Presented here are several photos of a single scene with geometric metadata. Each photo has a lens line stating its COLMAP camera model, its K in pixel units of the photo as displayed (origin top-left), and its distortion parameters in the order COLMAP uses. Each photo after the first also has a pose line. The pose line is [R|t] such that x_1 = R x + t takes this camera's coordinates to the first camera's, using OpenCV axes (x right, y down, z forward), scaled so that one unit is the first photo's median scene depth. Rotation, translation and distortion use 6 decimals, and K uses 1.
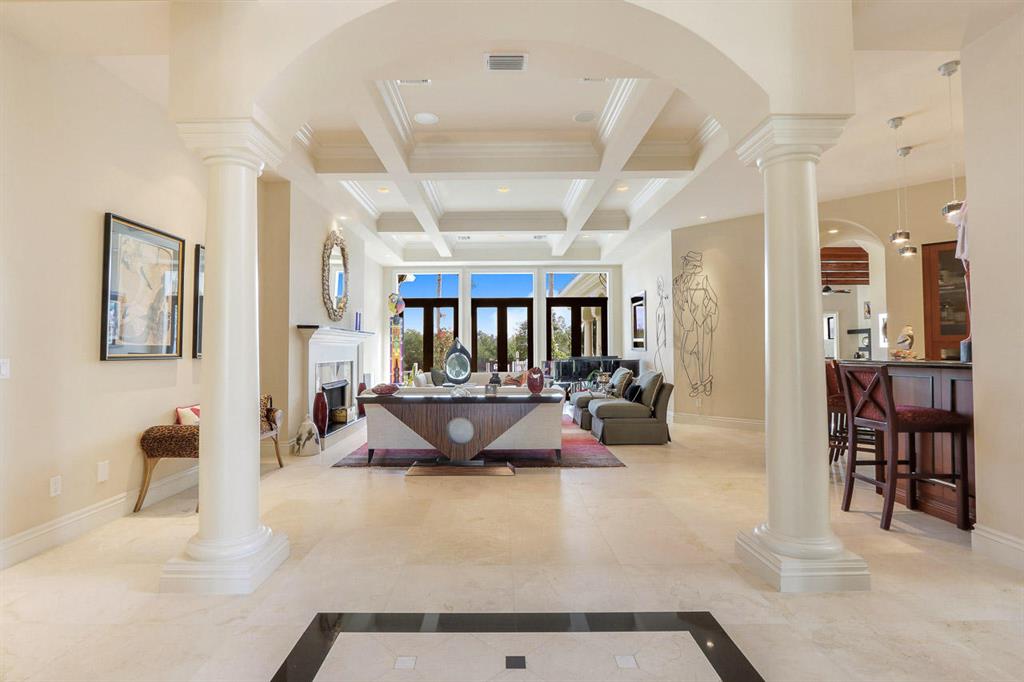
lens RADIAL K [[472.7, 0, 512.5], [0, 472.7, 341.5], [0, 0, 1]] dist [-0.020984, 0.000191]
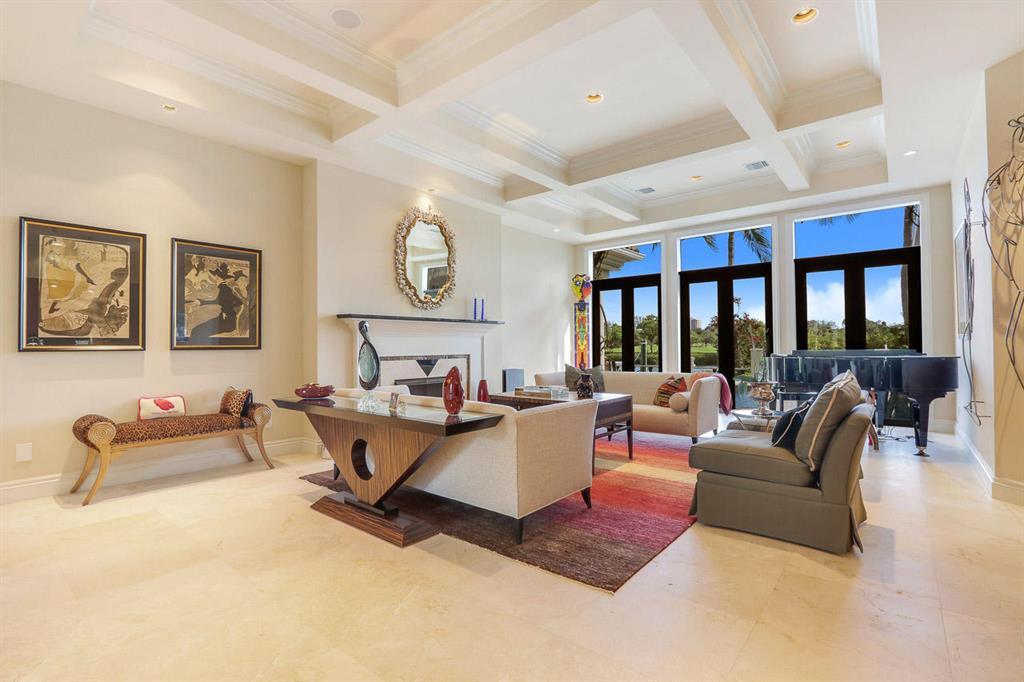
lens RADIAL K [[472.7, 0, 511.4], [0, 472.7, 345.9], [0, 0, 1]] dist [-0.020984, 0.000191]
pose [[0.757776, -0.001757, -0.652513, 0.351775], [0.017637, 0.999686, 0.017790, 0.013881], [0.652276, -0.024989, 0.757569, 0.456211]]
